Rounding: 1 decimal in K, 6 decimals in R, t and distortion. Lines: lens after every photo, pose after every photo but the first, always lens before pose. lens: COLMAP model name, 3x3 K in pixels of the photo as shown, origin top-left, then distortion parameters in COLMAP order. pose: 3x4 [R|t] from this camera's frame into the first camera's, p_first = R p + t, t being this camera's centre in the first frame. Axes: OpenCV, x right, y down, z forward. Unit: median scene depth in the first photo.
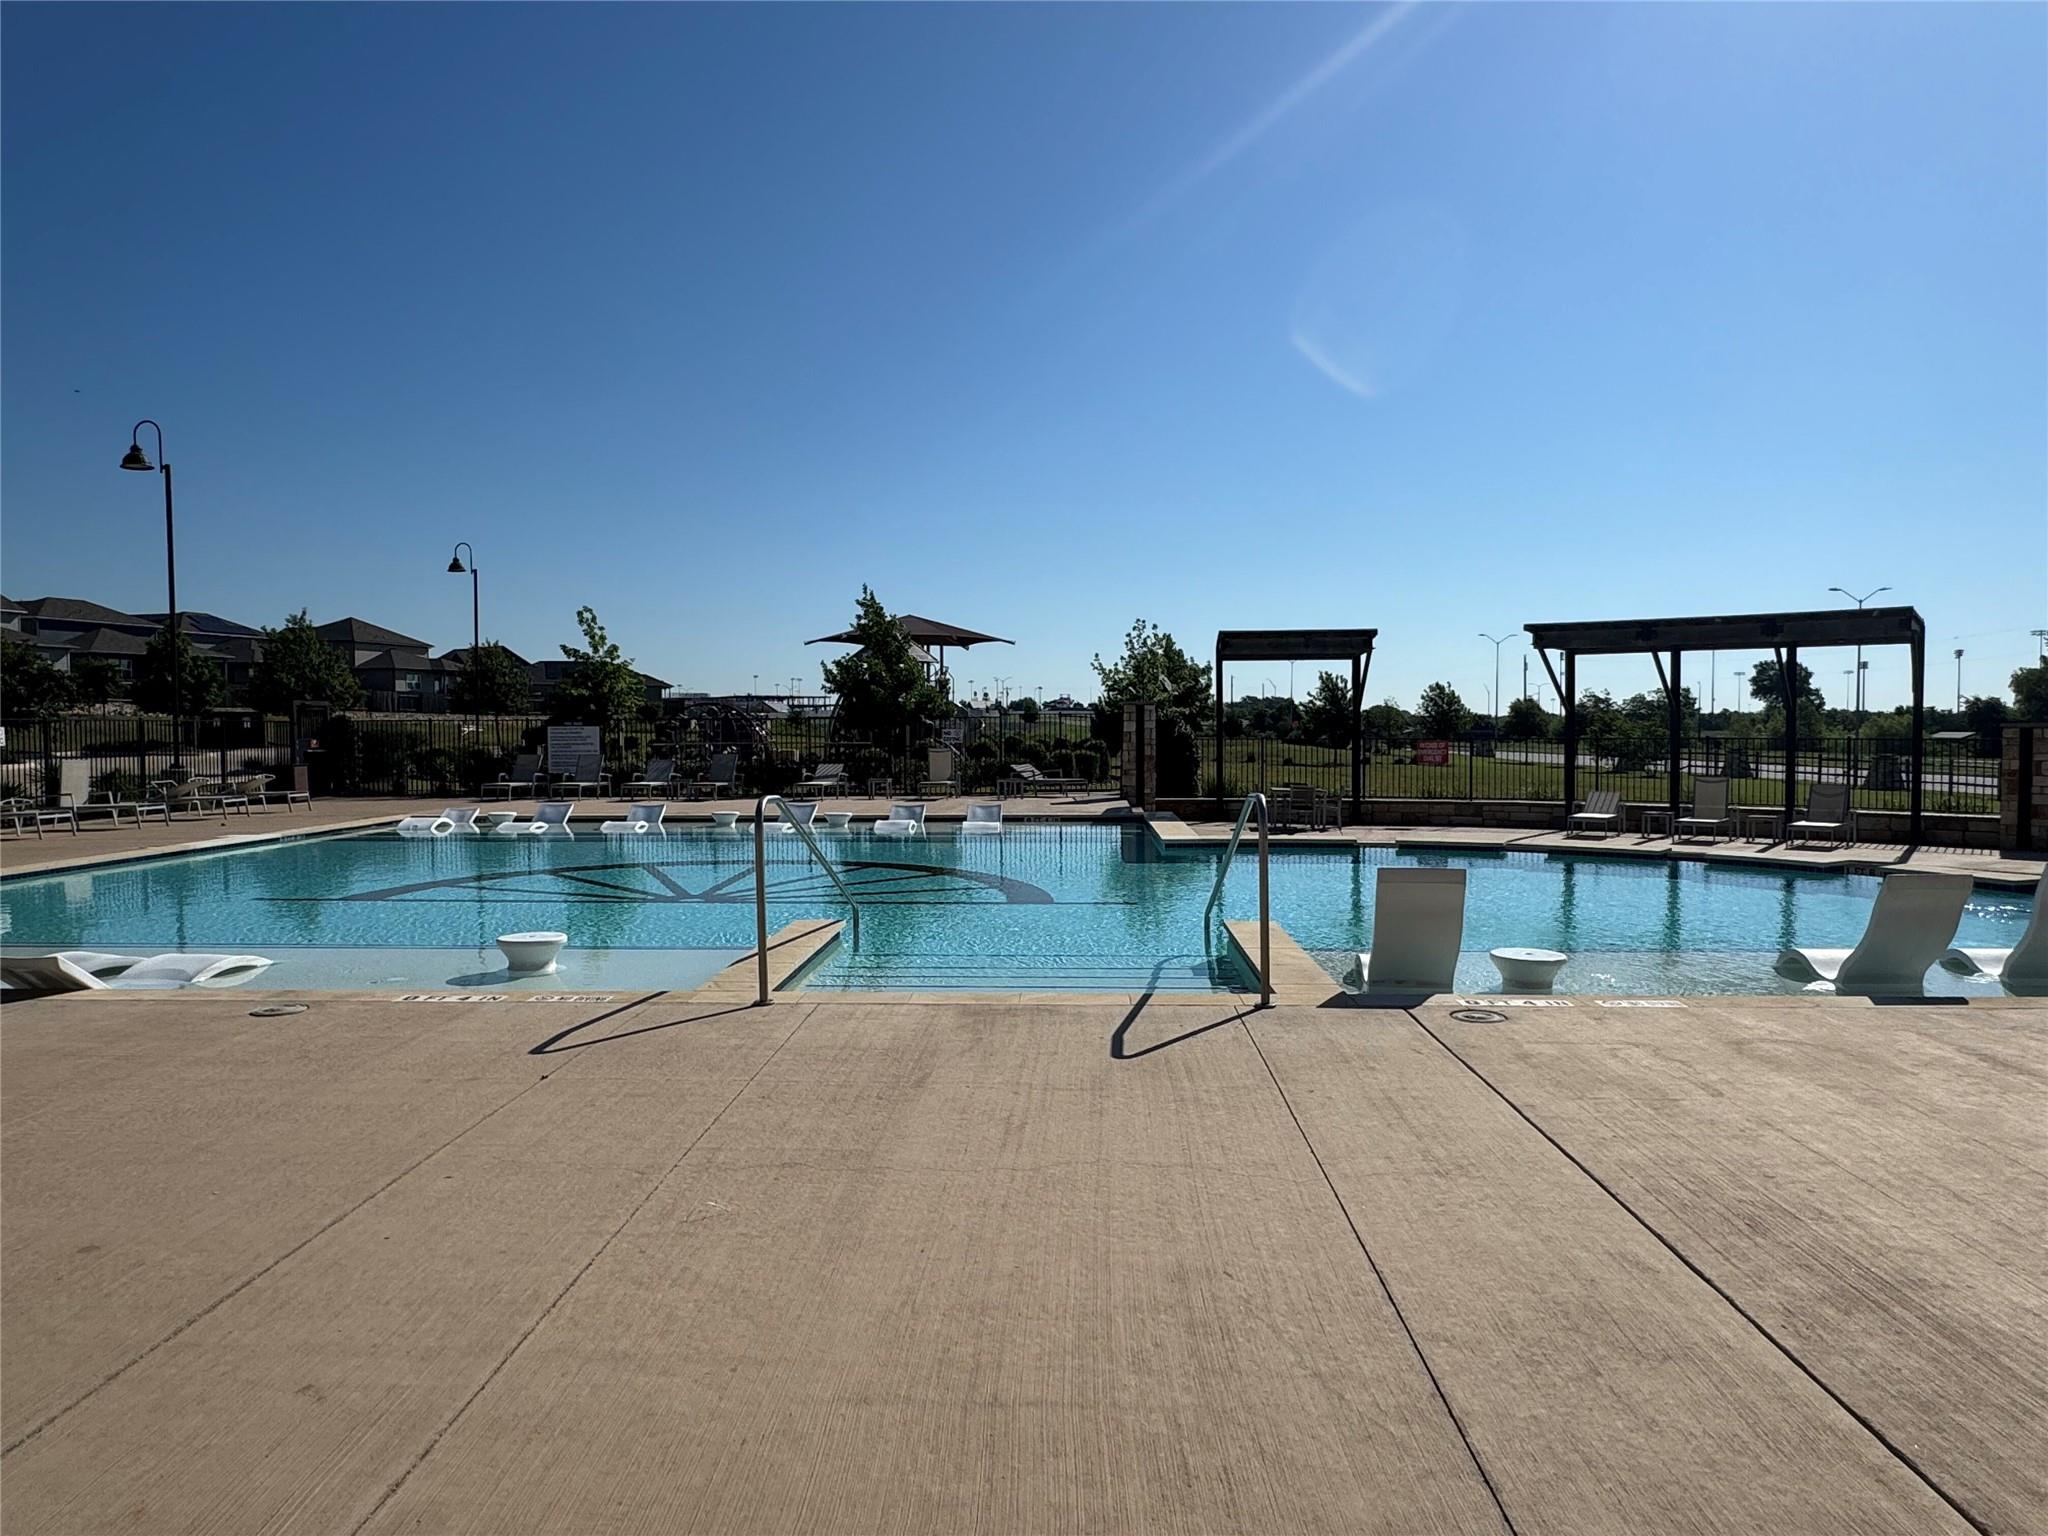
lens RADIAL K [[1317.5, 0, 1024.0], [0, 1317.5, 768.0], [0, 0, 1]] dist [-0.002335, -0.000316]
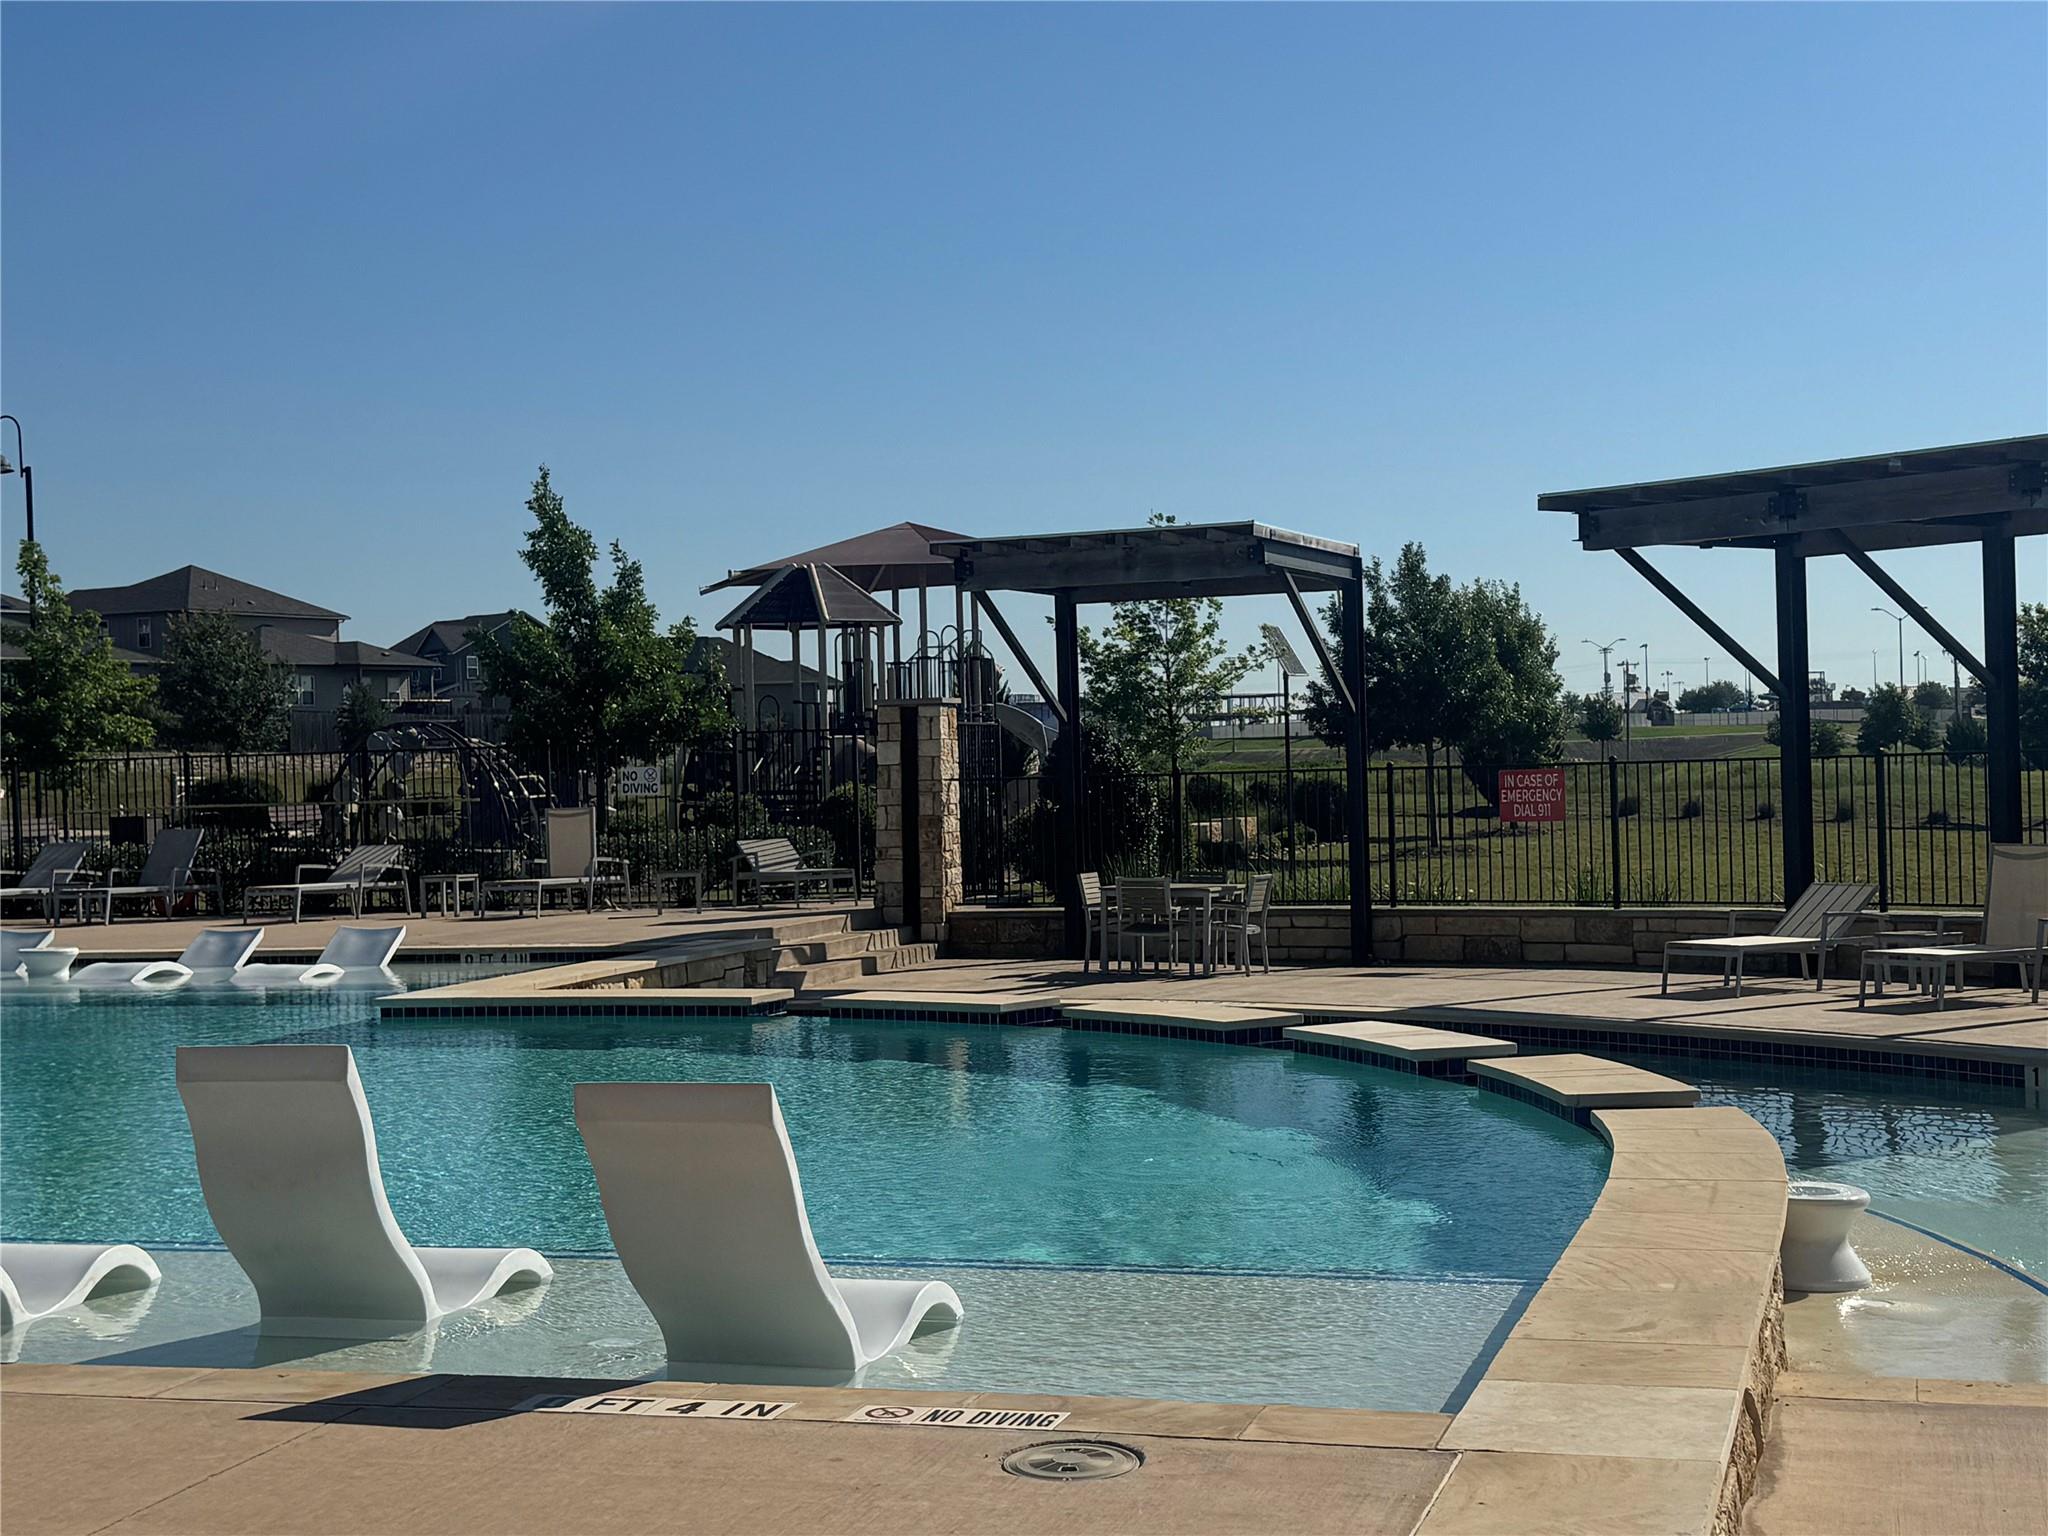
lens RADIAL K [[2773.7, 0, 1024.0], [0, 2773.7, 768.0], [0, 0, 1]] dist [0.159648, 0.007728]
pose [[0.970131, -0.021879, -0.241592, 0.214387], [0.015533, 0.999483, -0.028139, 0.001278], [0.242083, 0.023545, 0.969970, 0.040125]]
